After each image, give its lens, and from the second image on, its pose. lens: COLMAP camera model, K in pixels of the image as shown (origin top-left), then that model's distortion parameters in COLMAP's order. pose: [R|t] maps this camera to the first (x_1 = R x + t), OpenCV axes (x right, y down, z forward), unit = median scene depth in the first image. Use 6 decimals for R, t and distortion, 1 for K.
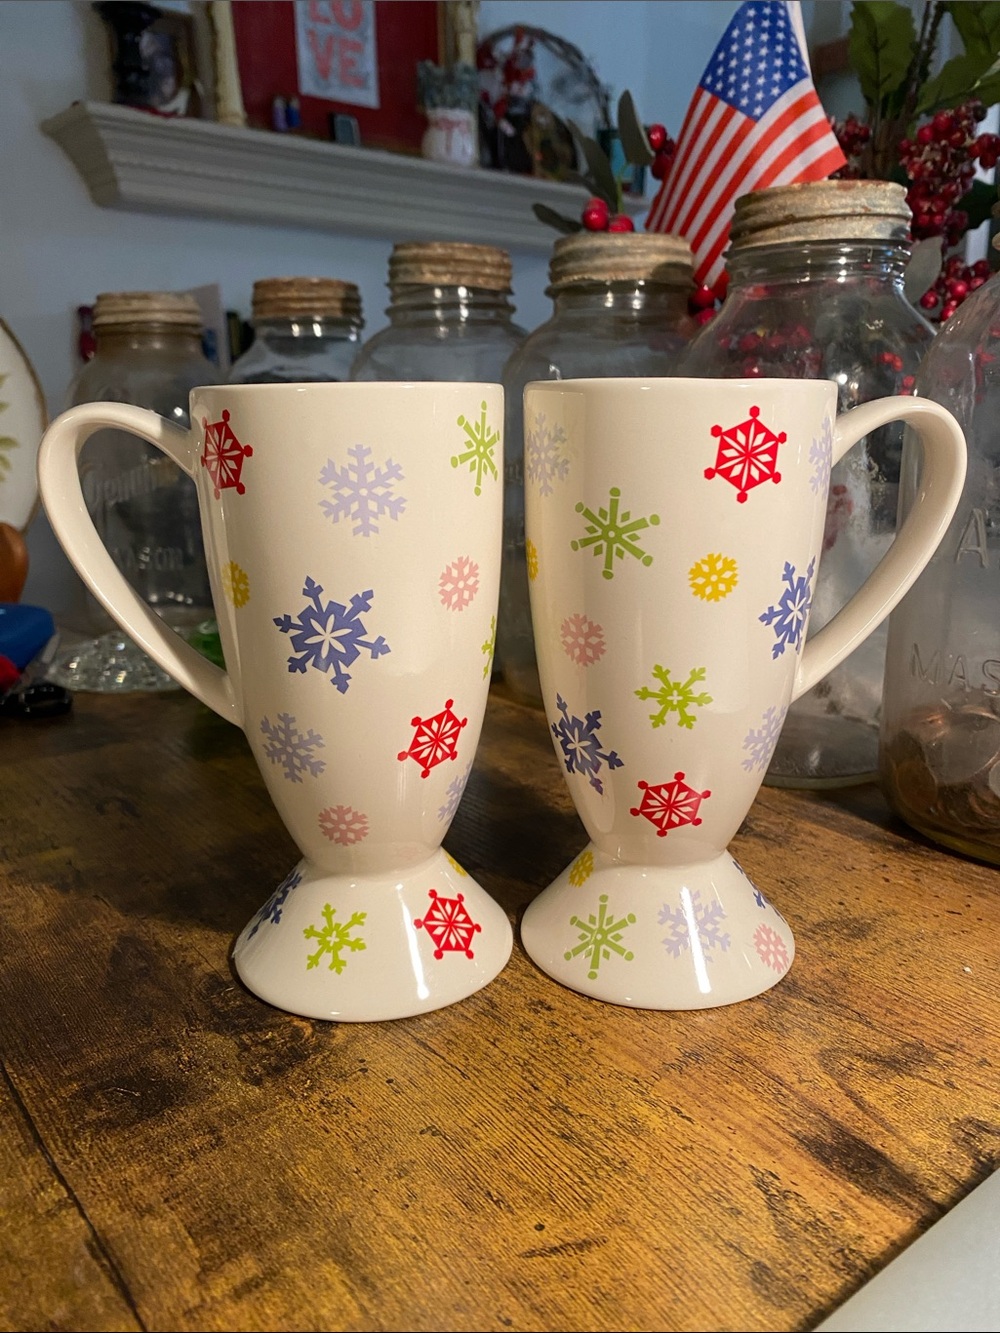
lens RADIAL K [[1028.6, 0, 511.0], [0, 1028.6, 662.1], [0, 0, 1]] dist [0.004201, 0.004196]
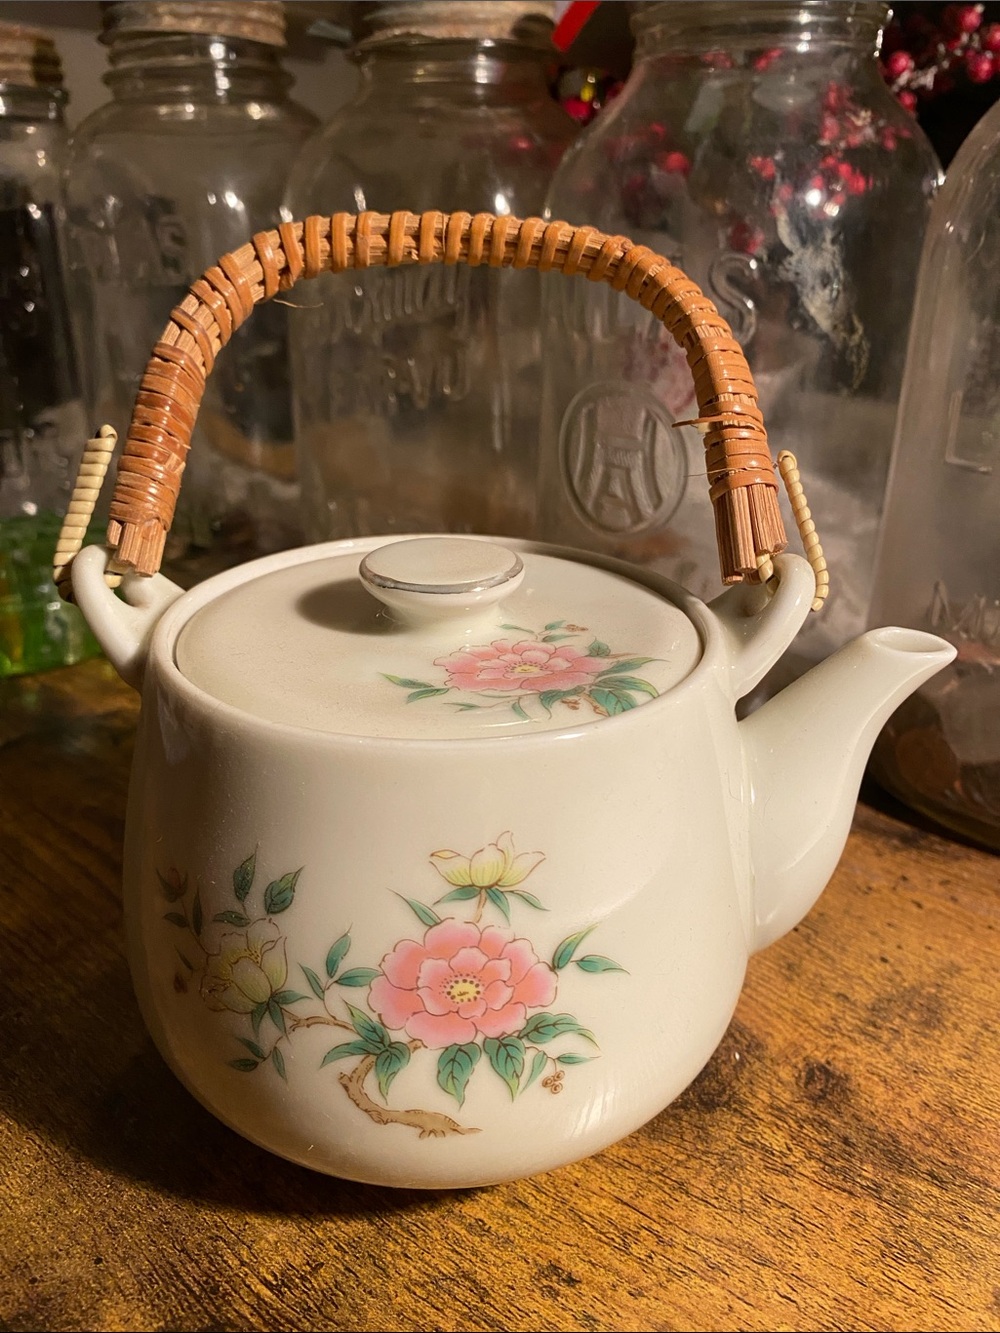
lens RADIAL K [[1043.8, 0, 474.9], [0, 1043.8, 649.2], [0, 0, 1]] dist [-0.012367, 0.002766]
pose [[0.975625, -0.076174, 0.205799, -0.140387], [0.042565, 0.985698, 0.163054, -0.166495], [-0.215276, -0.150320, 0.964915, 0.553858]]
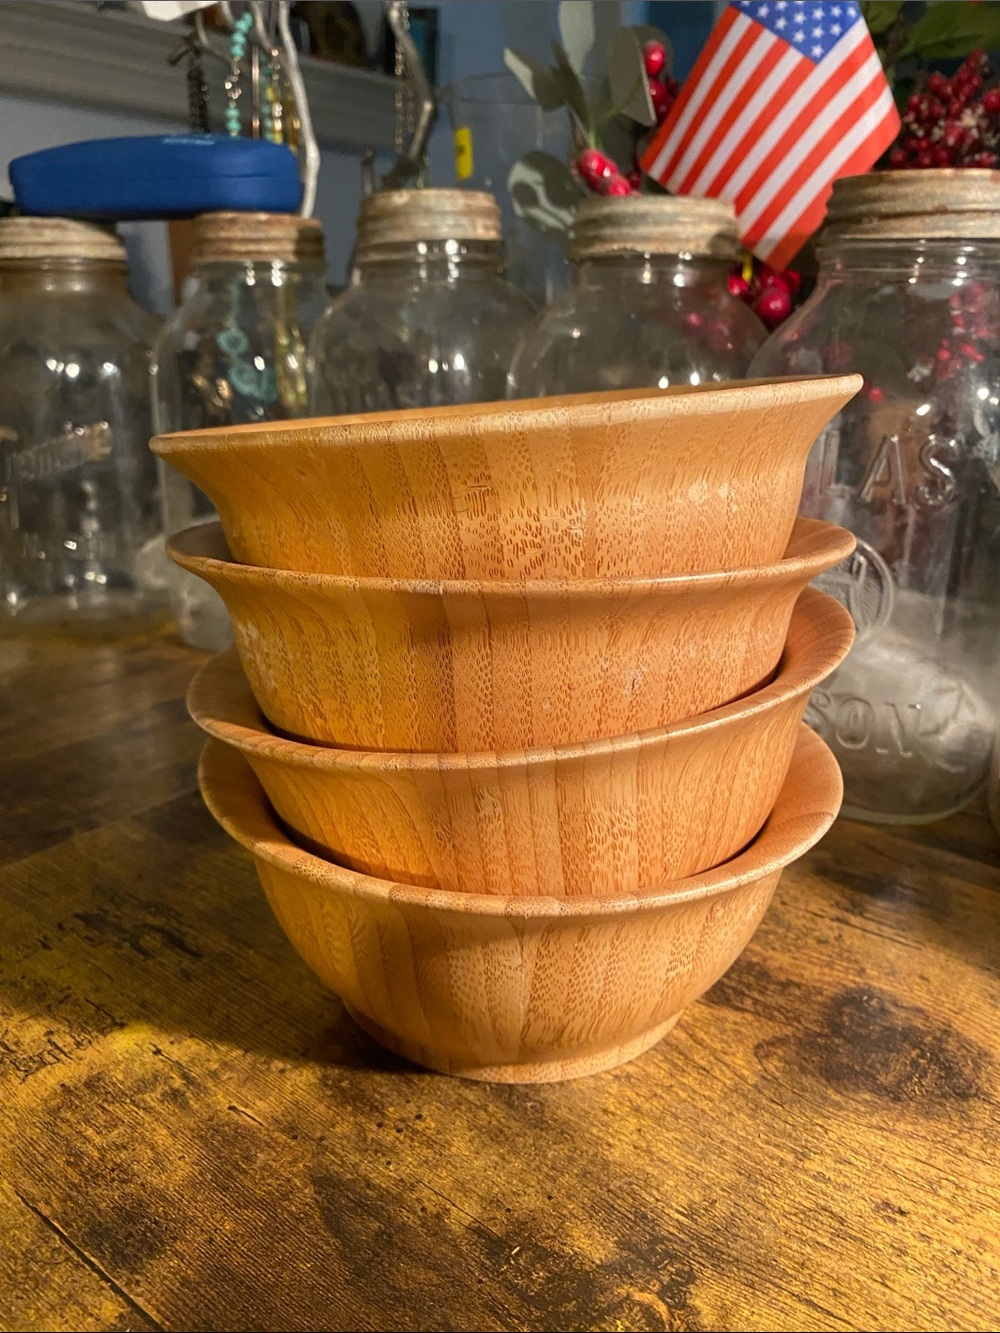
lens RADIAL K [[1070.0, 0, 484.0], [0, 1070.0, 615.6], [0, 0, 1]] dist [-0.004739, -0.006081]
pose [[0.971240, -0.037419, 0.235144, -0.561016], [0.026691, 0.998460, 0.048642, -0.229831], [-0.236602, -0.040967, 0.970742, 0.314388]]
